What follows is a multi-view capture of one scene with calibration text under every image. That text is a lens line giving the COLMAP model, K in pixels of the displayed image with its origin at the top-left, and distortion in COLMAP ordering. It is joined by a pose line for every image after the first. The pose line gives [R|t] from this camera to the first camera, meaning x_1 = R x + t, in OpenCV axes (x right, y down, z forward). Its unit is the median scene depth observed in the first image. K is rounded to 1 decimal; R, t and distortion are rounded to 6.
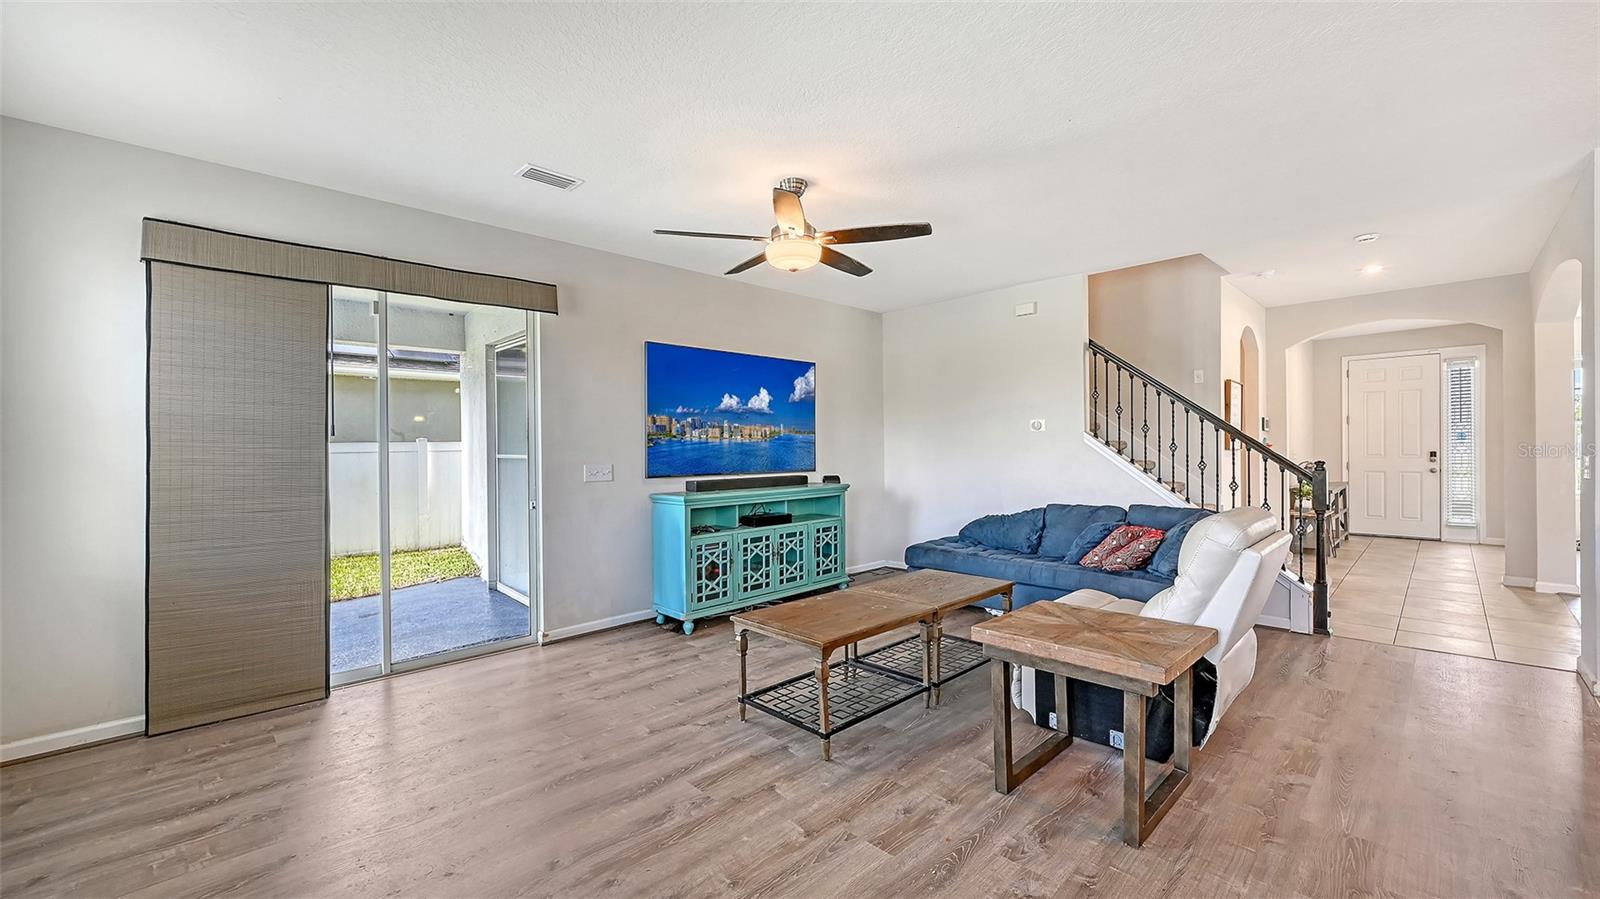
lens RADIAL K [[634.8, 0, 811.3], [0, 634.8, 447.0], [0, 0, 1]] dist [-0.001446, 0.000660]
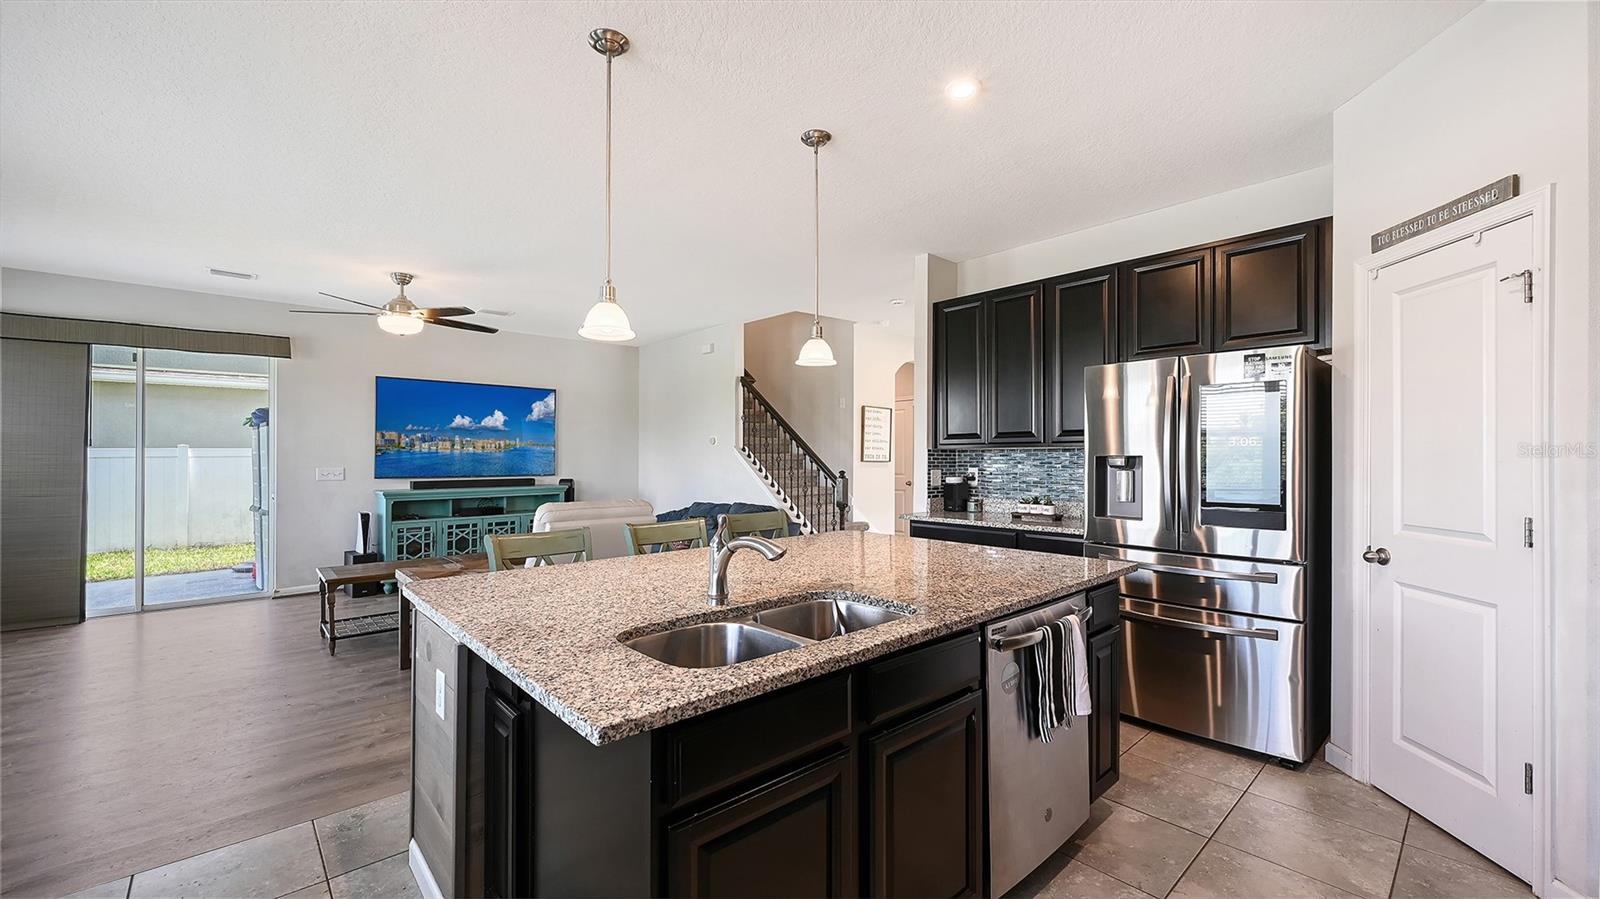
lens RADIAL K [[634.8, 0, 815.2], [0, 634.8, 453.5], [0, 0, 1]] dist [-0.001446, 0.000660]
pose [[0.999692, 0.009490, -0.022949, 0.659427], [-0.009542, 0.999952, -0.002181, -0.009730], [0.022927, 0.002400, 0.999734, -0.297958]]
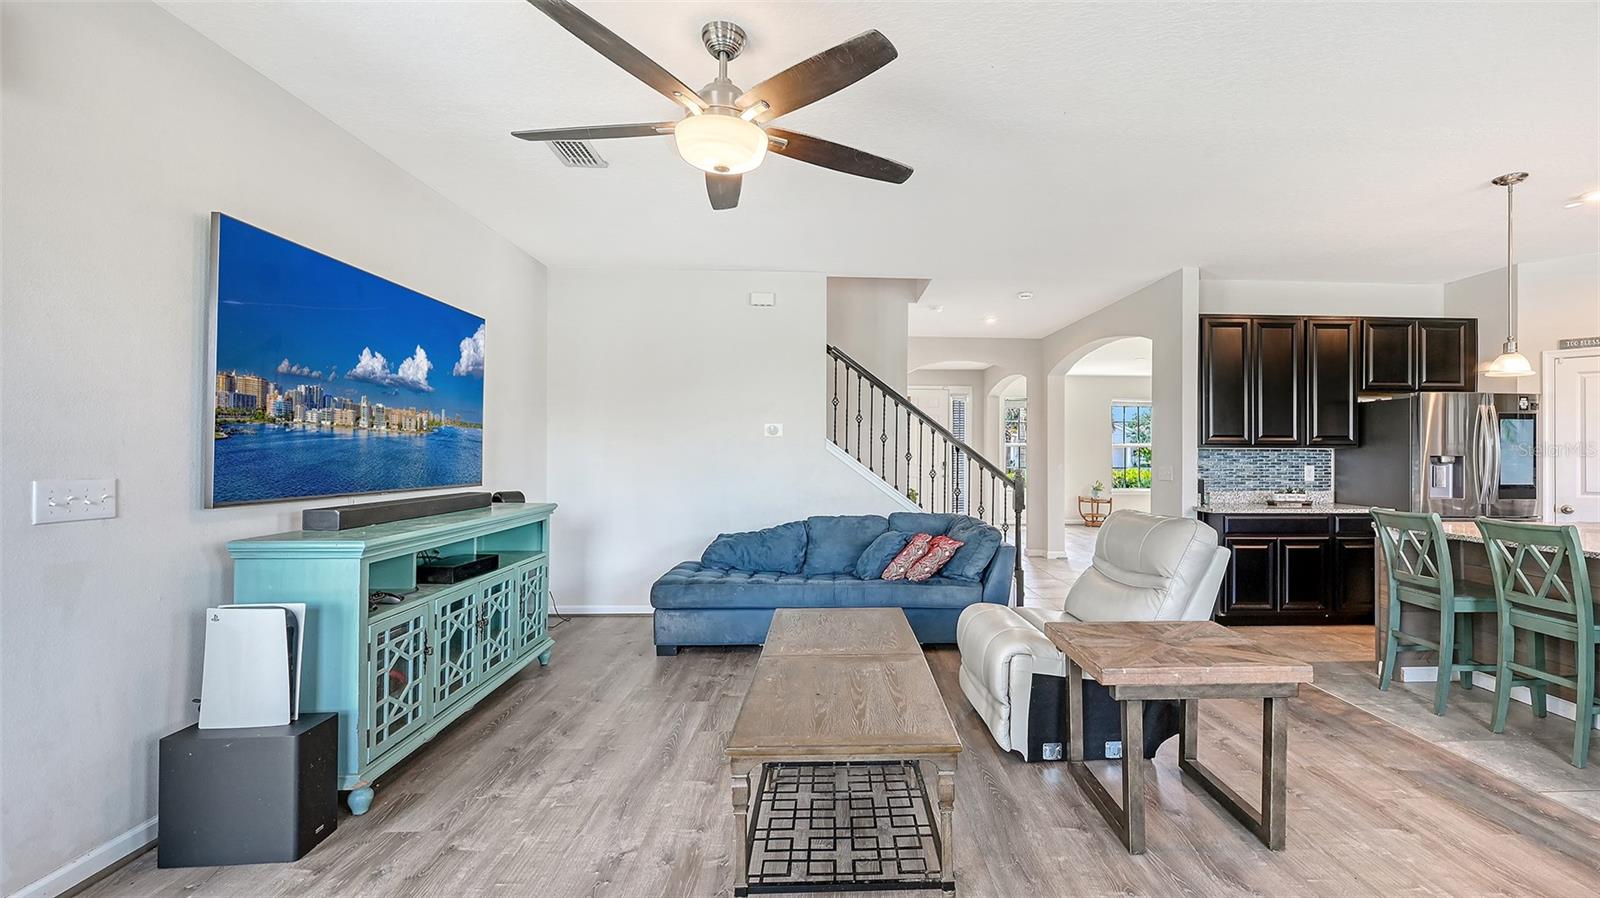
lens RADIAL K [[659.3, 0, 859.1], [0, 659.3, 448.8], [0, 0, 1]] dist [0.004090, 0.000874]
pose [[0.666416, 0.022357, 0.745245, -0.287756], [-0.015870, 0.999749, -0.015800, 0.006365], [-0.745411, -0.001297, 0.666604, 0.310680]]
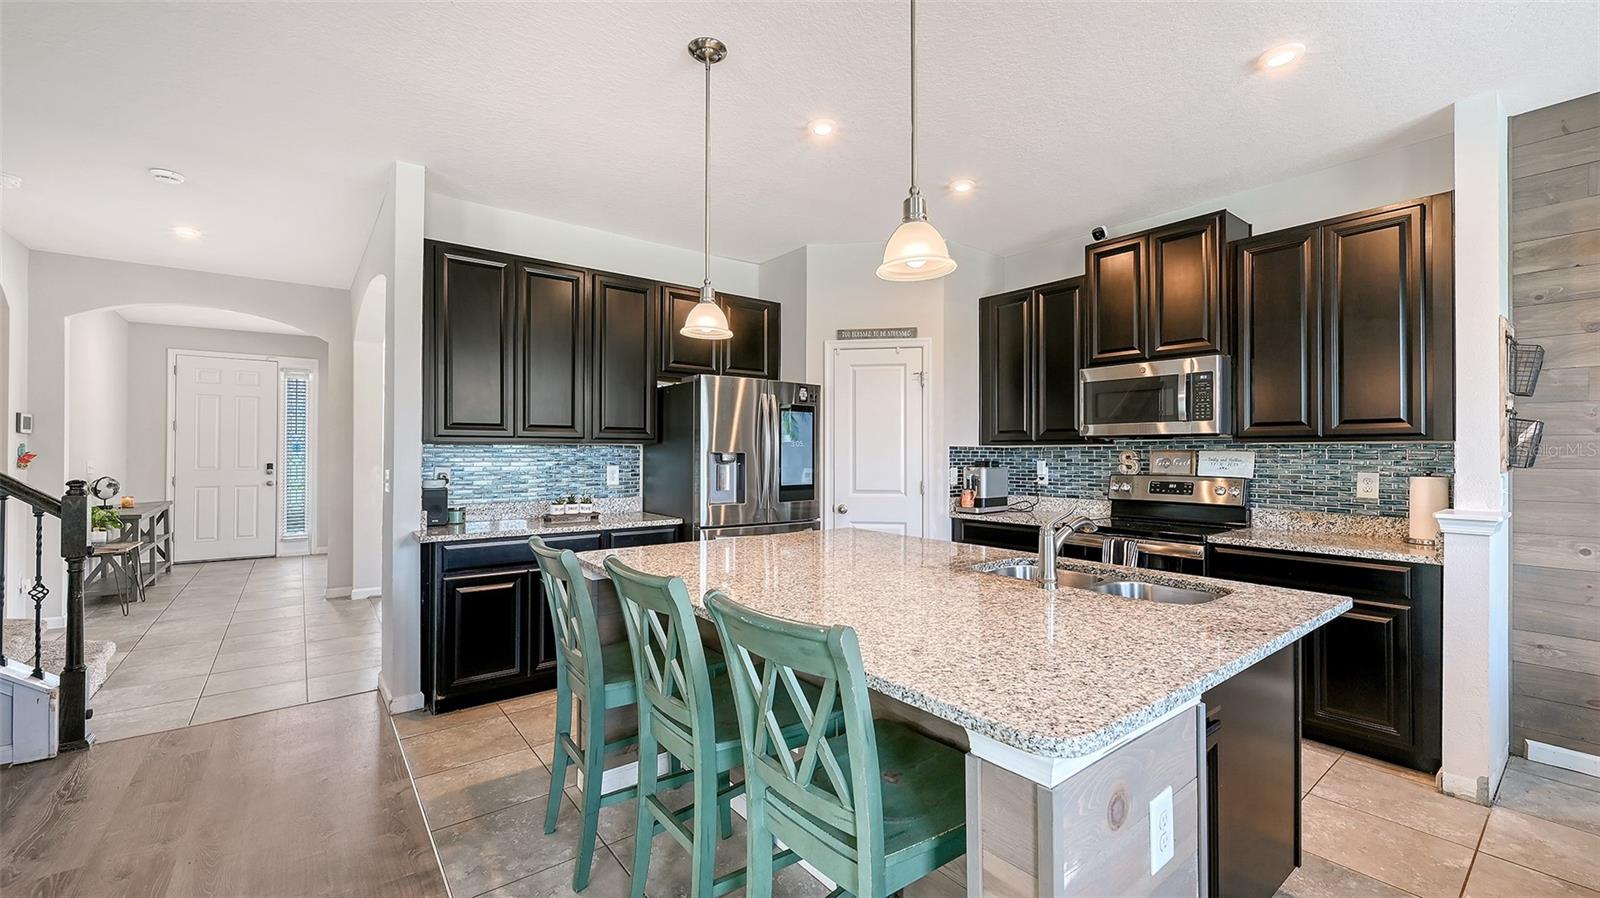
lens RADIAL K [[634.8, 0, 796.3], [0, 634.8, 457.9], [0, 0, 1]] dist [-0.001446, 0.000660]
pose [[0.120535, 0.006839, 0.992686, 0.200077], [-0.006746, 0.999959, -0.006070, -0.001369], [-0.992686, -0.005965, 0.120576, 0.156021]]
